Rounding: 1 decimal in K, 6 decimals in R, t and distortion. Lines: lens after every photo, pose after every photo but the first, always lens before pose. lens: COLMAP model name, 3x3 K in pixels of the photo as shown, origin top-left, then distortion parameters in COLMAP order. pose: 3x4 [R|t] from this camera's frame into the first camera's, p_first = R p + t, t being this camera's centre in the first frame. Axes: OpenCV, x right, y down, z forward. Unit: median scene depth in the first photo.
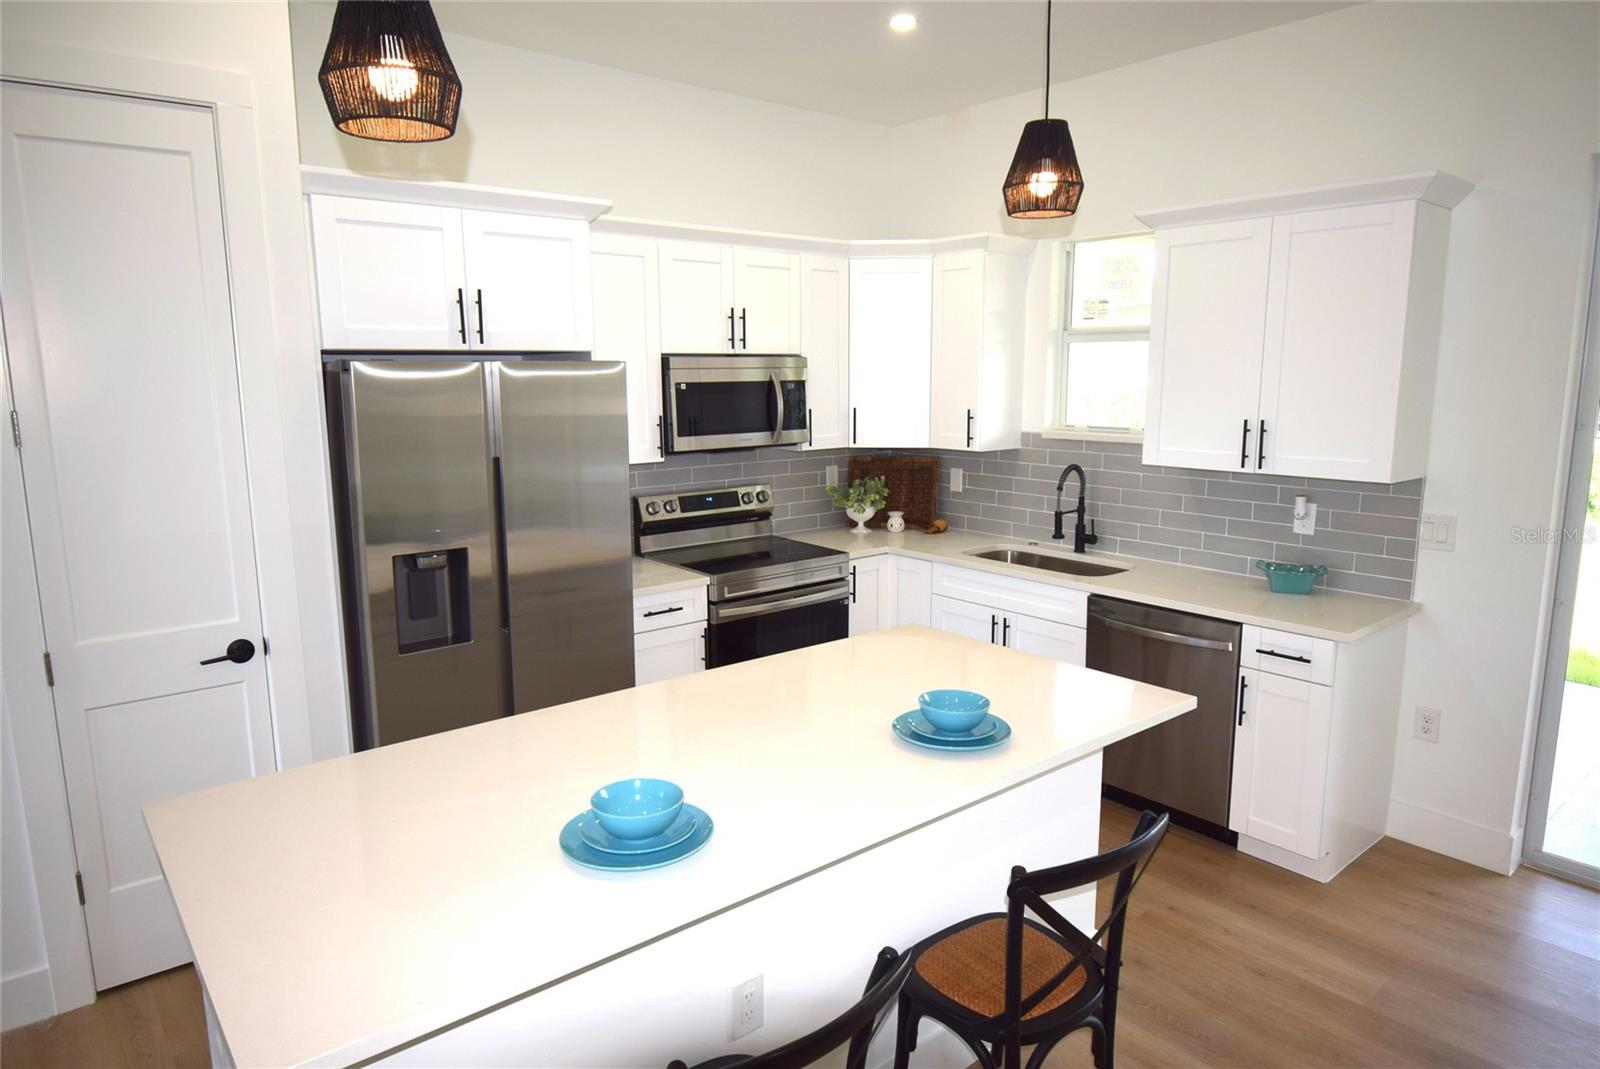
lens RADIAL K [[971.8, 0, 805.6], [0, 971.8, 528.9], [0, 0, 1]] dist [0.011145, -0.025571]
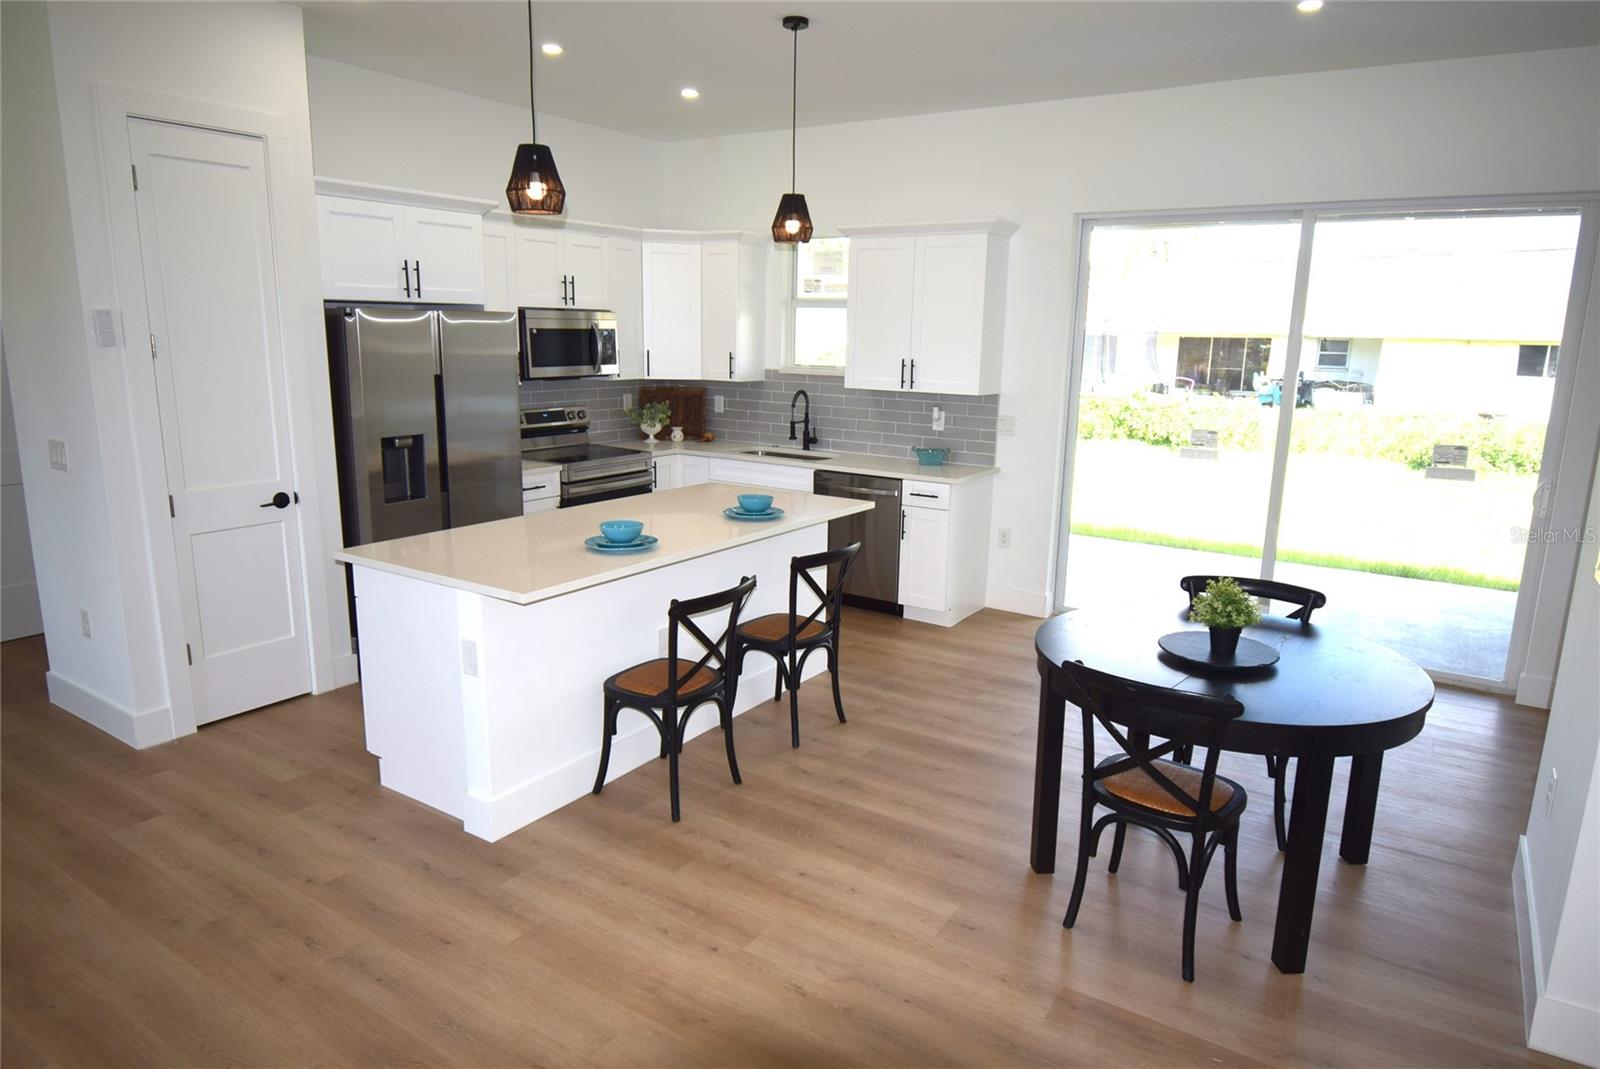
lens RADIAL K [[971.8, 0, 810.2], [0, 971.8, 530.5], [0, 0, 1]] dist [0.011145, -0.025571]
pose [[0.956095, -0.036583, 0.290763, -0.163393], [0.023391, 0.998539, 0.048719, 0.081520], [-0.292121, -0.039779, 0.955554, -0.468678]]
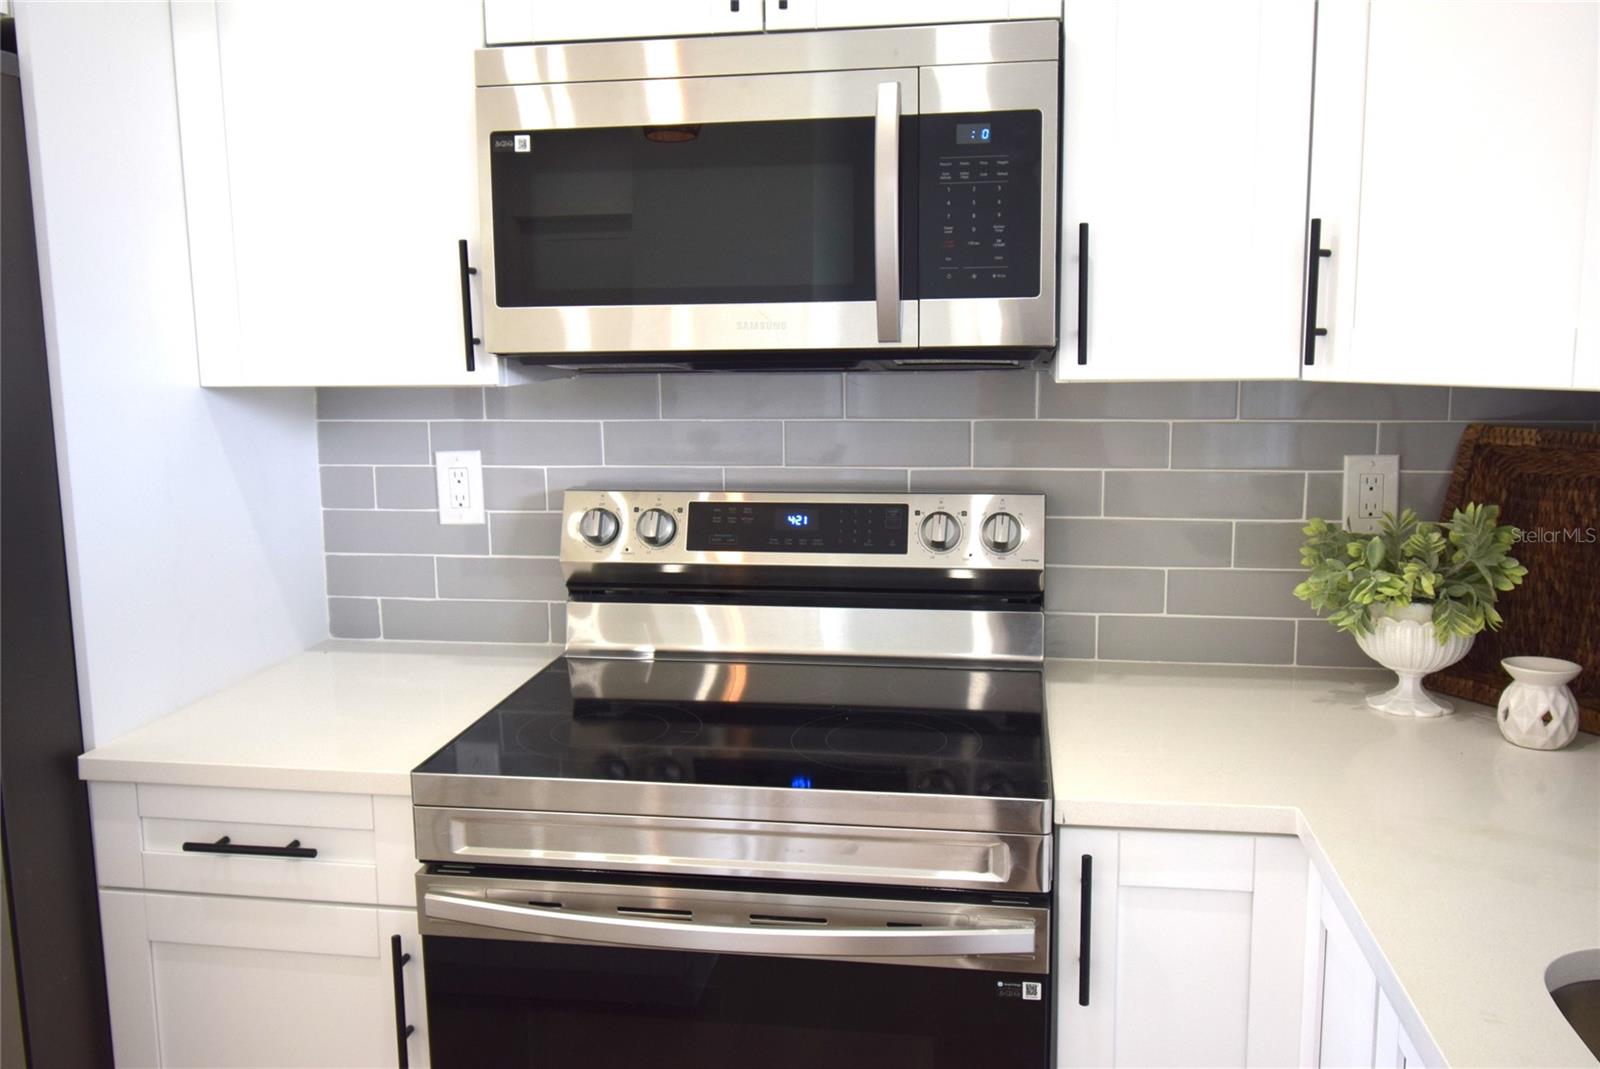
lens RADIAL K [[1340.7, 0, 814.3], [0, 1340.7, 523.6], [0, 0, 1]] dist [0.007645, -0.020021]
pose [[0.657685, 0.108791, -0.745396, 0.266149], [-0.113853, 0.992505, 0.044400, -0.055344], [0.744639, 0.055665, 0.665142, 0.786611]]
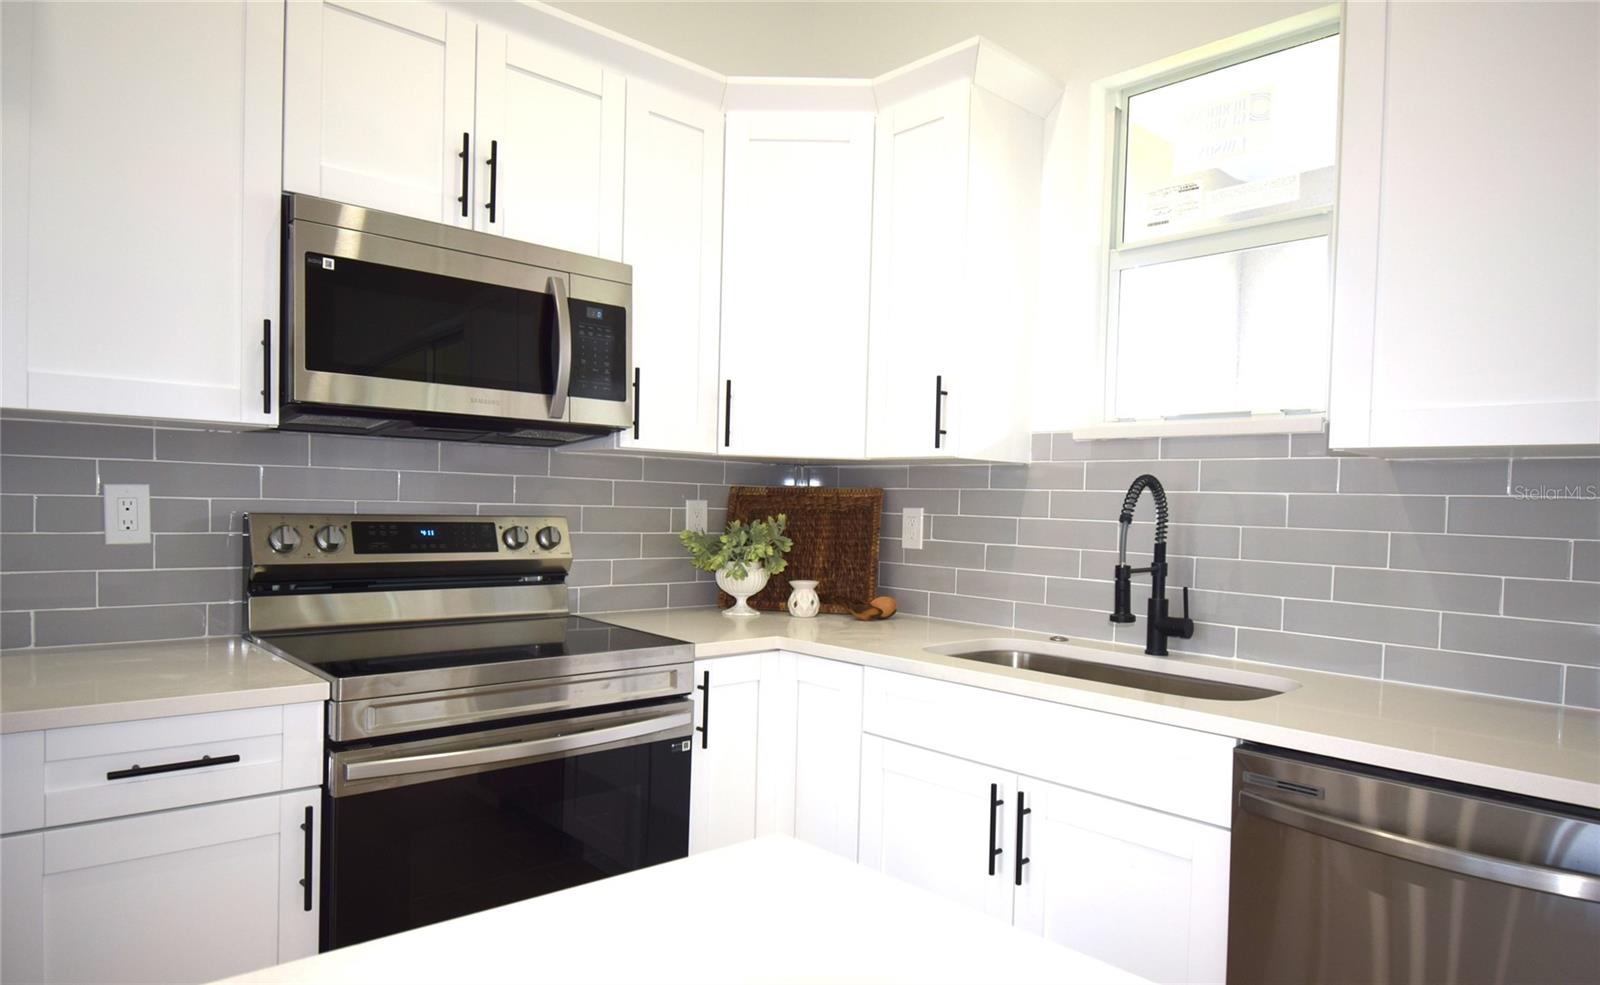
lens RADIAL K [[972.0, 0, 806.5], [0, 972.0, 530.6], [0, 0, 1]] dist [0.006051, -0.003999]
pose [[0.998407, 0.031265, 0.046973, 0.082001], [-0.024817, 0.990928, -0.132082, 0.033977], [-0.050676, 0.130706, 0.990125, 0.544886]]
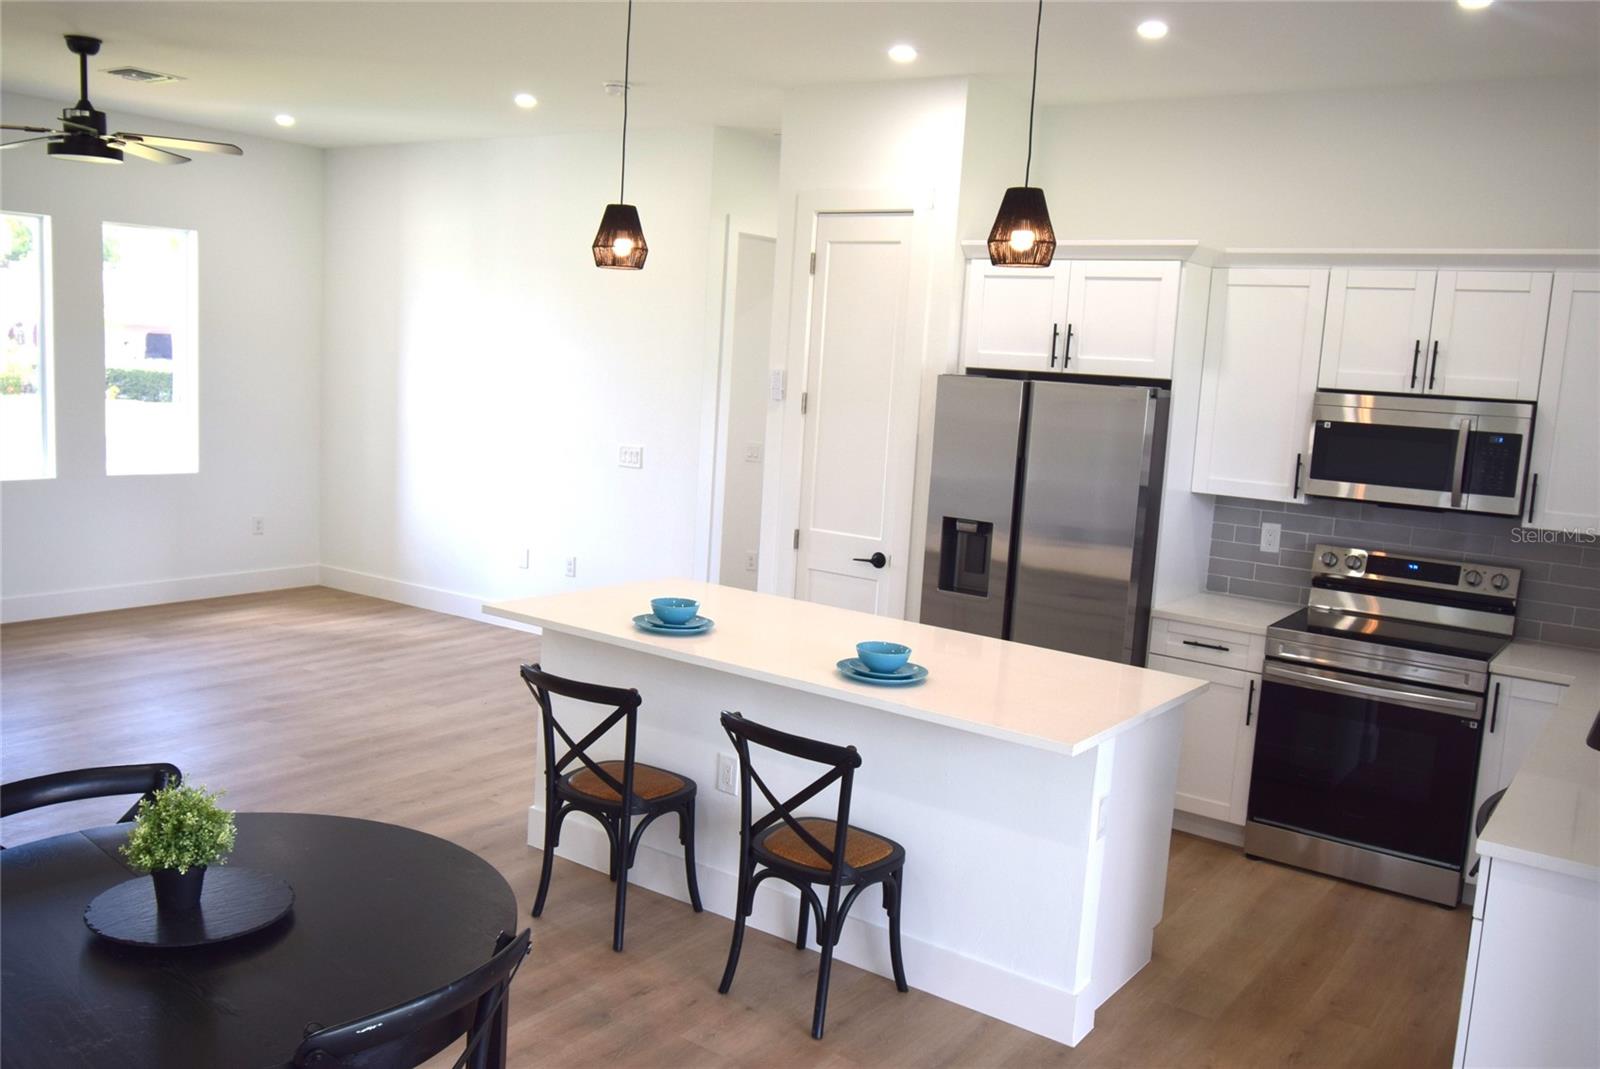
lens RADIAL K [[1340.7, 0, 805.5], [0, 1340.7, 533.7], [0, 0, 1]] dist [0.007645, -0.020021]
pose [[0.251459, 0.148843, -0.956355, 0.960575], [-0.214580, 0.972088, 0.094872, -0.061480], [0.943782, 0.181358, 0.276379, 0.209925]]
